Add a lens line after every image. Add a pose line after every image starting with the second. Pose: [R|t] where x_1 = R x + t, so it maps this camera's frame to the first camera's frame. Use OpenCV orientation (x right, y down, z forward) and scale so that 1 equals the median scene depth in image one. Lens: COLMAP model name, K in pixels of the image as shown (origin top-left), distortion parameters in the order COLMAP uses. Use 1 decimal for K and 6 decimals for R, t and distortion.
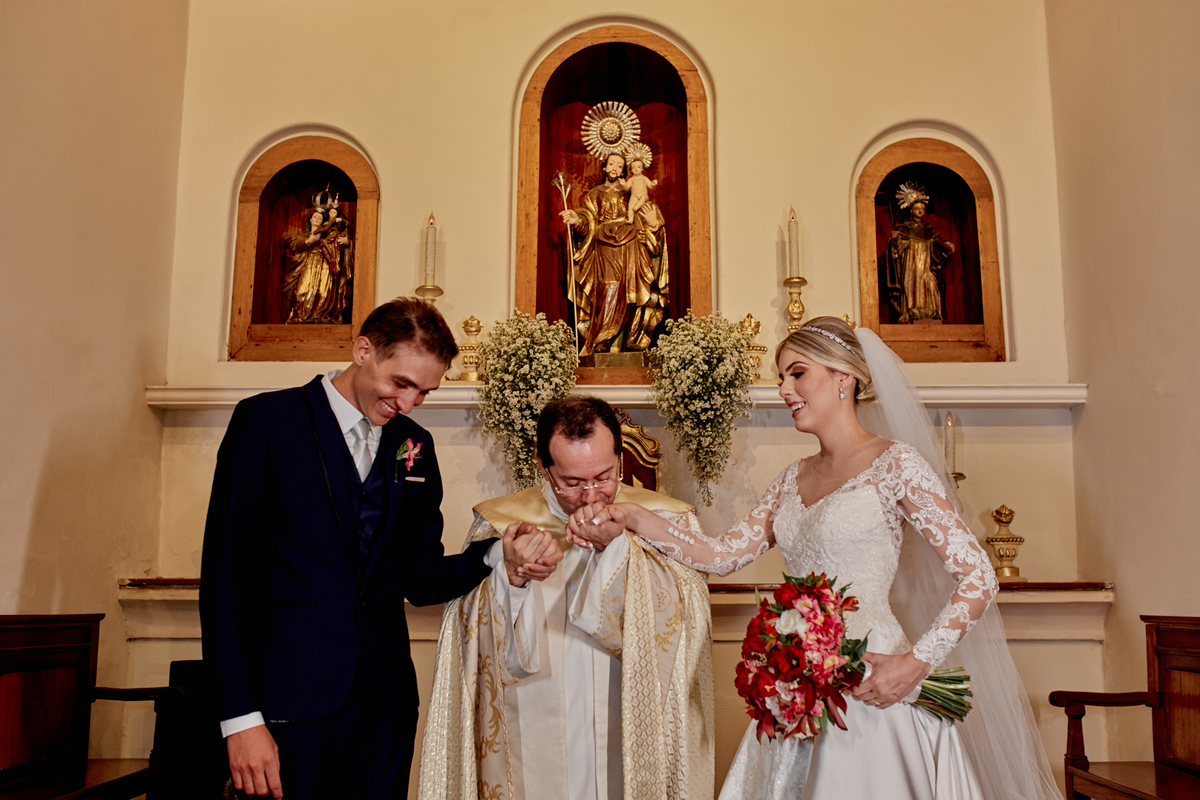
lens RADIAL K [[1167.6, 0, 600.5], [0, 1167.6, 399.0], [0, 0, 1]] dist [-0.044378, 0.000000]
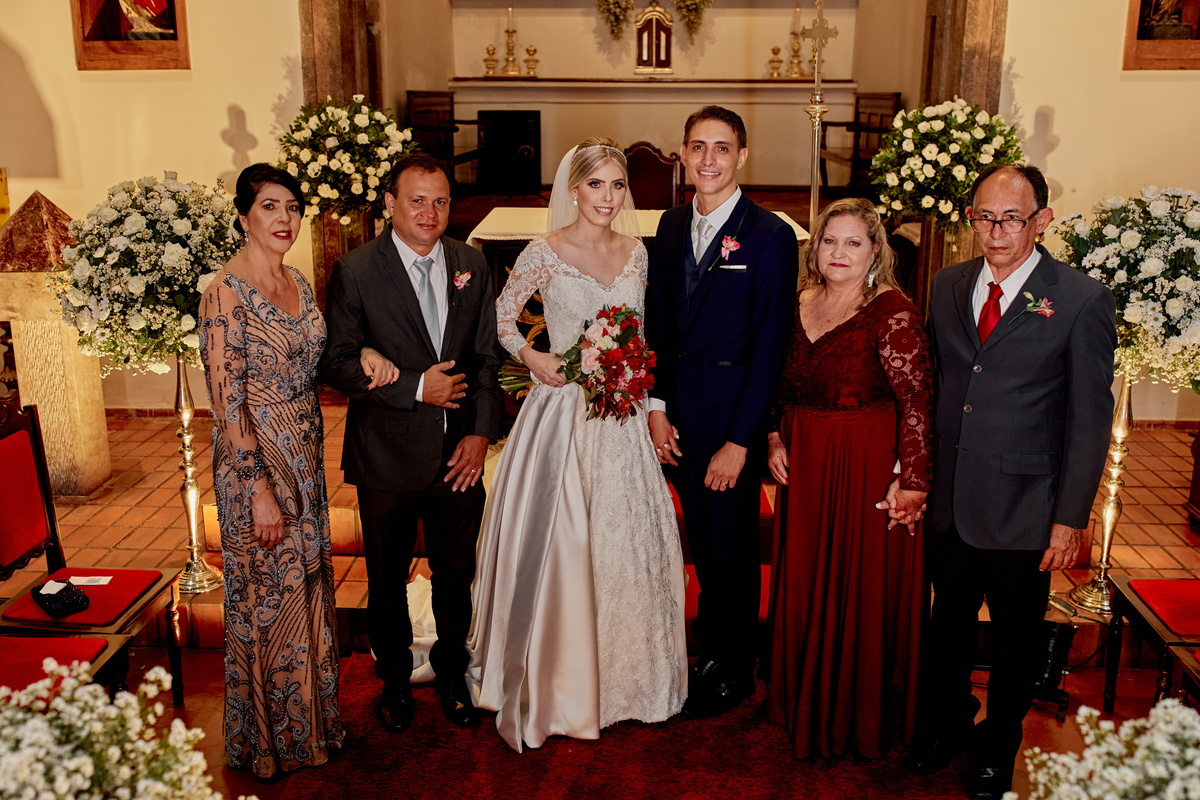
lens RADIAL K [[1167.6, 0, 601.5], [0, 1167.6, 400.1], [0, 0, 1]] dist [-0.044378, 0.000000]
pose [[0.999720, 0.007014, -0.022579, -0.034837], [0.002710, 0.914701, 0.404123, -0.207793], [0.023487, -0.404071, 0.914426, -1.480104]]
